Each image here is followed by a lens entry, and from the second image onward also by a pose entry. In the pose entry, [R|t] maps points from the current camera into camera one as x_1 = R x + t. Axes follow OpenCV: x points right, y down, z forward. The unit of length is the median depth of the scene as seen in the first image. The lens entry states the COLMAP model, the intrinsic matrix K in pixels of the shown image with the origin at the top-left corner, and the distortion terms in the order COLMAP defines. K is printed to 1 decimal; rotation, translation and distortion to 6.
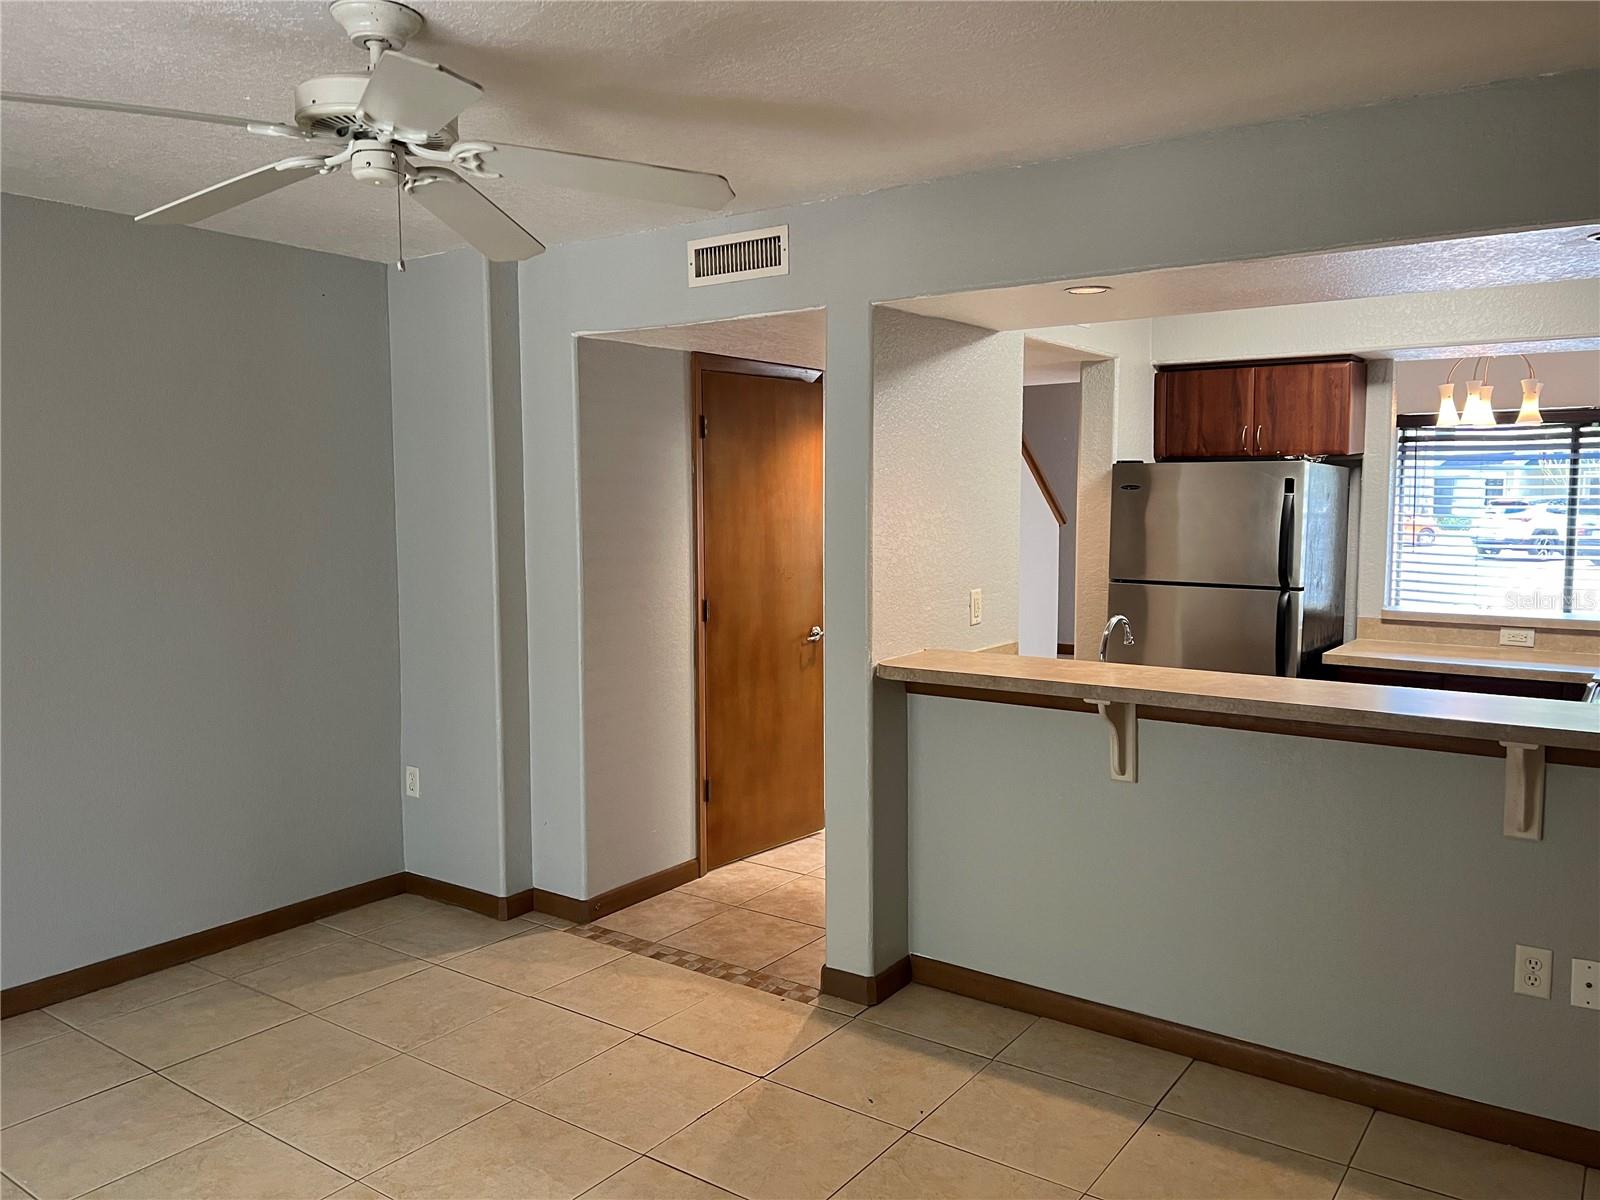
lens RADIAL K [[1204.8, 0, 810.4], [0, 1204.8, 595.9], [0, 0, 1]] dist [0.065749, -0.072344]
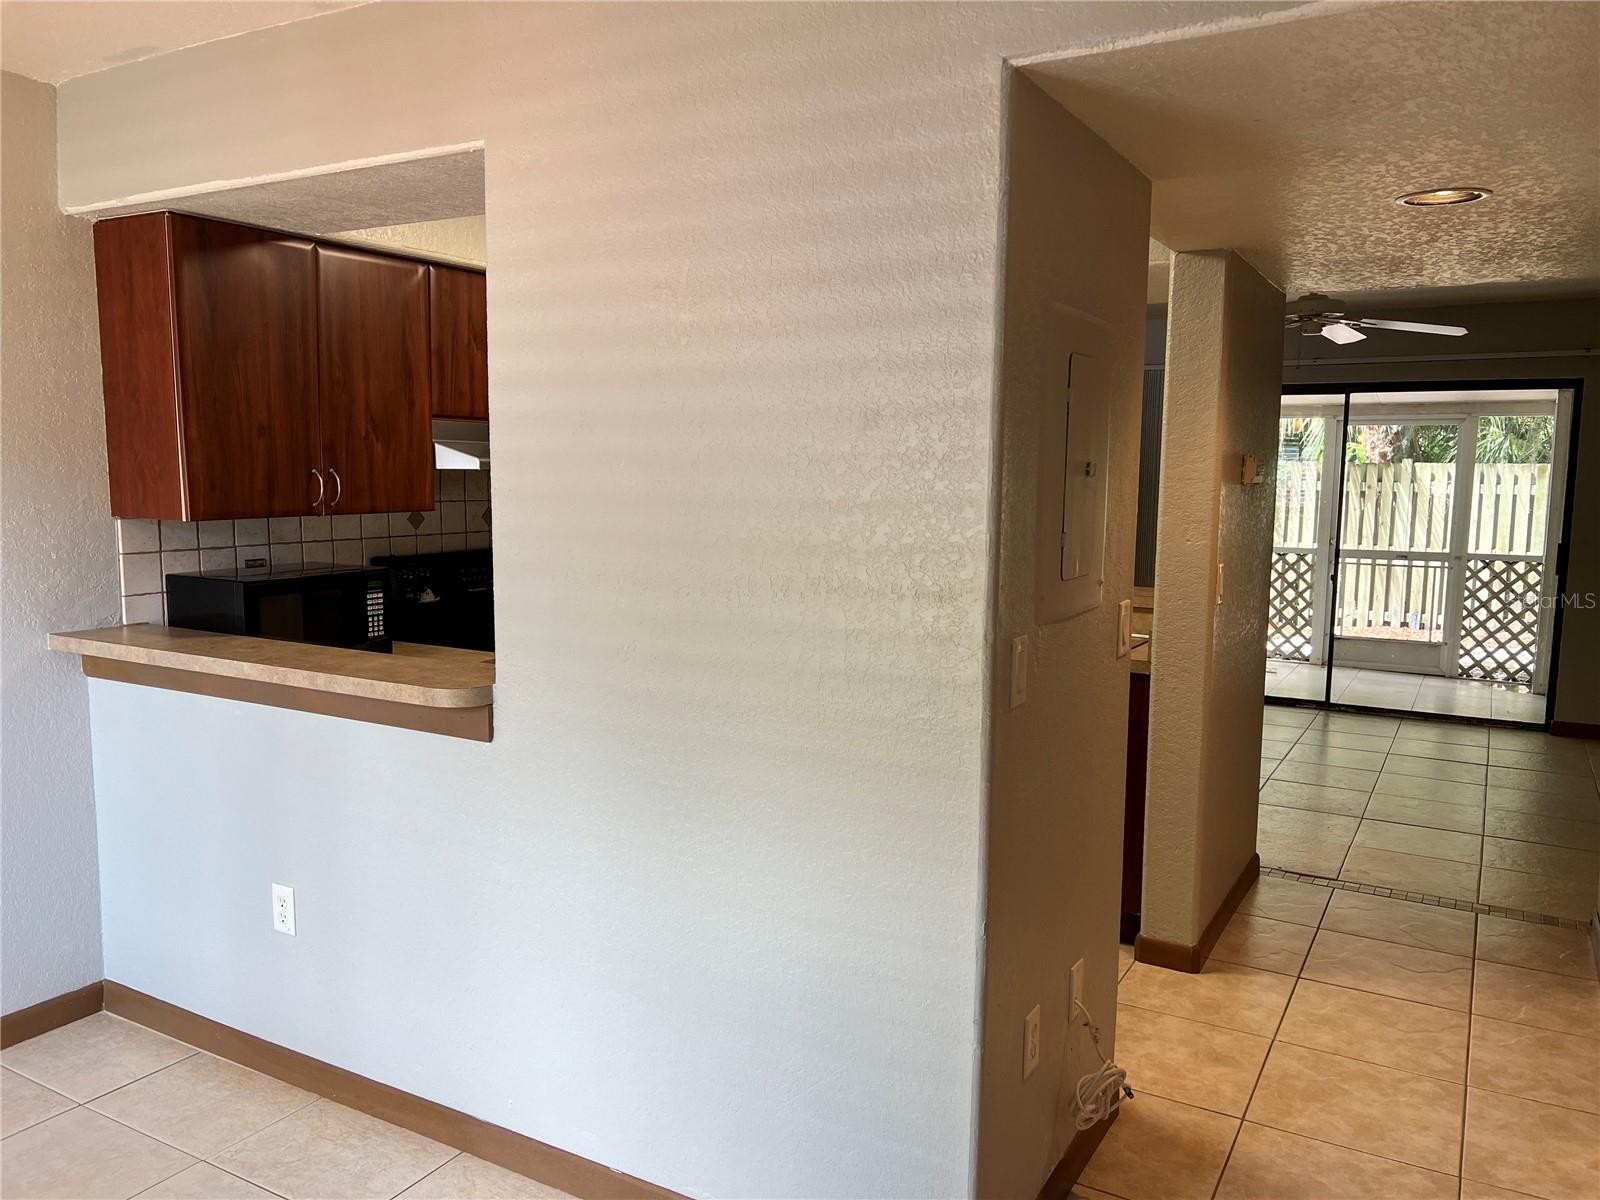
lens RADIAL K [[1210.0, 0, 805.9], [0, 1210.0, 606.6], [0, 0, 1]] dist [0.051721, -0.059131]
pose [[-0.995424, 0.005524, -0.095392, 0.536978], [-0.013815, 0.979518, 0.200881, -0.156953], [0.094548, 0.201280, -0.974960, 1.980237]]
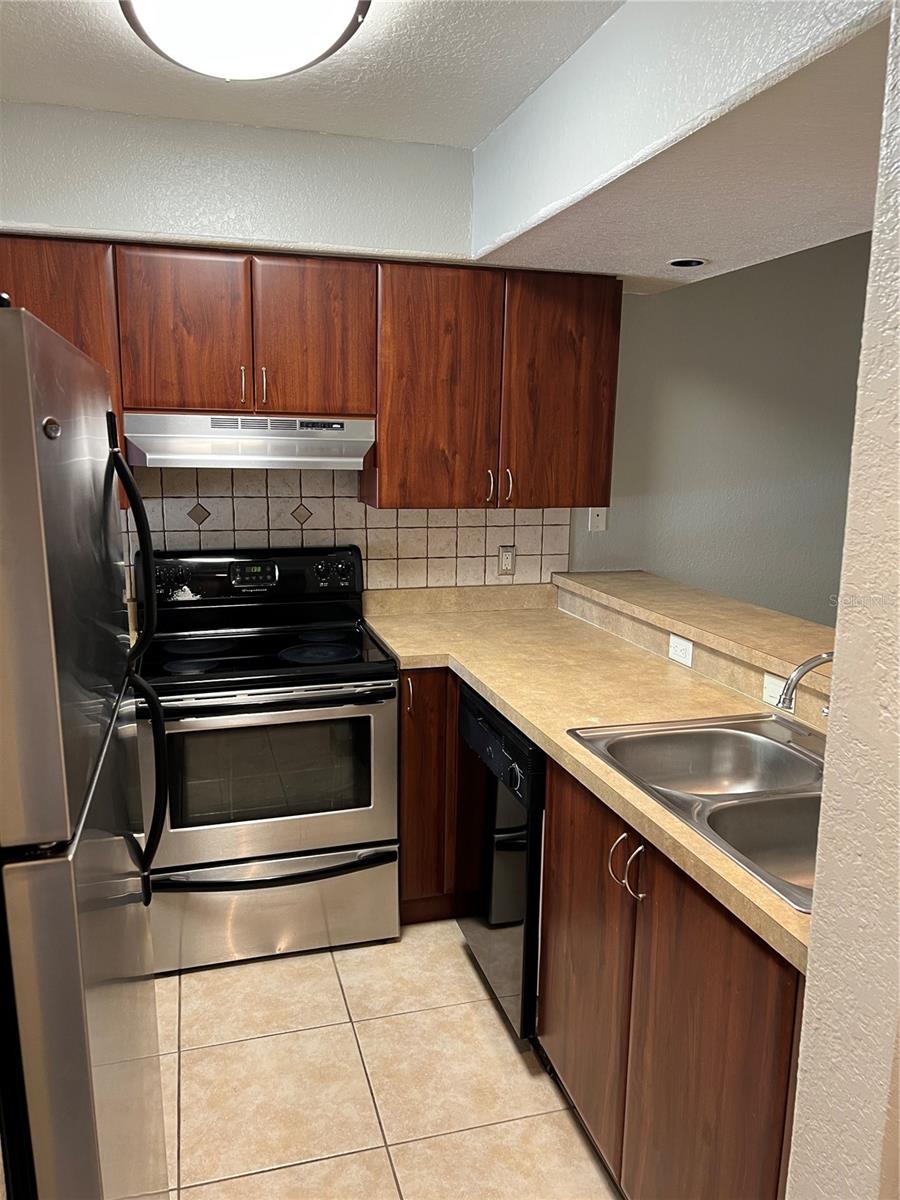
lens RADIAL K [[899.5, 0, 447.7], [0, 899.5, 632.2], [0, 0, 1]] dist [0.067637, -0.066883]
pose [[-0.777132, -0.138679, 0.613868, 0.108258], [0.045971, 0.960305, 0.275140, -0.122707], [-0.627656, 0.242040, -0.739909, 1.378432]]
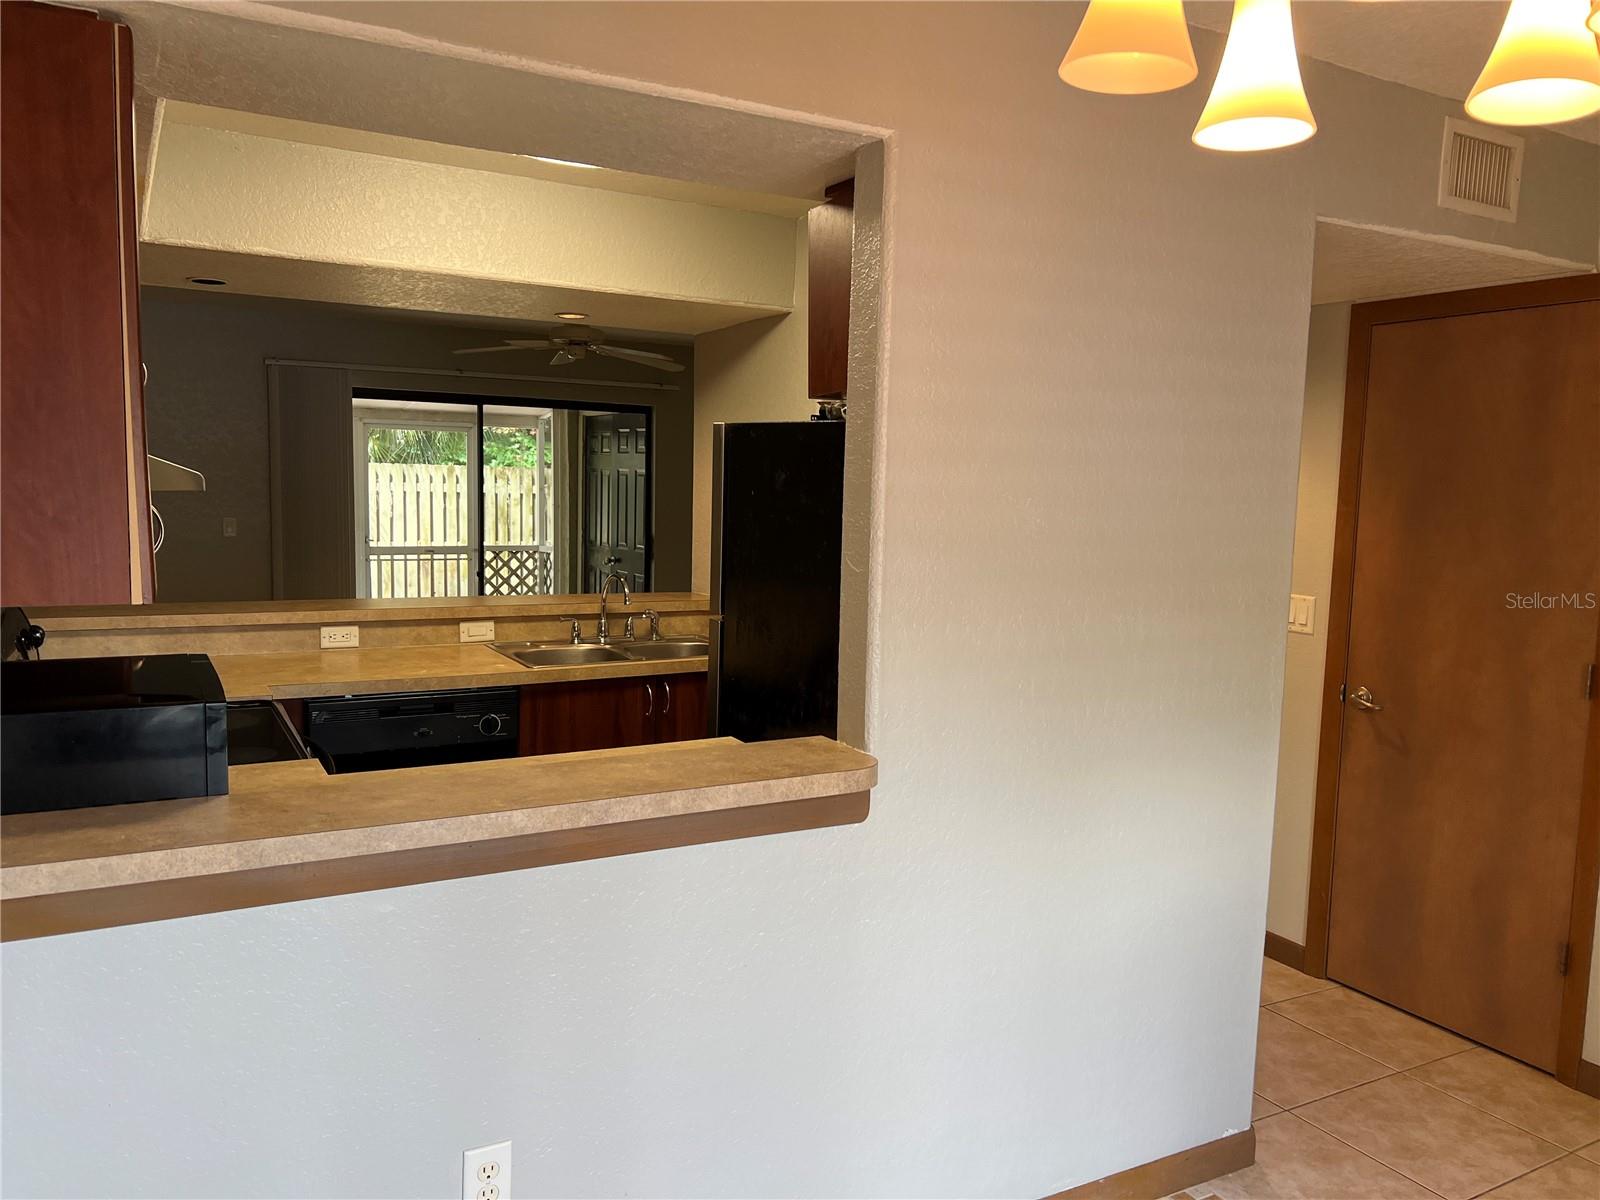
lens RADIAL K [[1199.3, 0, 800.9], [0, 1199.3, 609.4], [0, 0, 1]] dist [0.067637, -0.066883]
pose [[-0.433014, 0.092223, -0.896657, 1.132202], [-0.099859, 0.983721, 0.149401, -0.131286], [0.895839, 0.154232, -0.416756, 1.547129]]
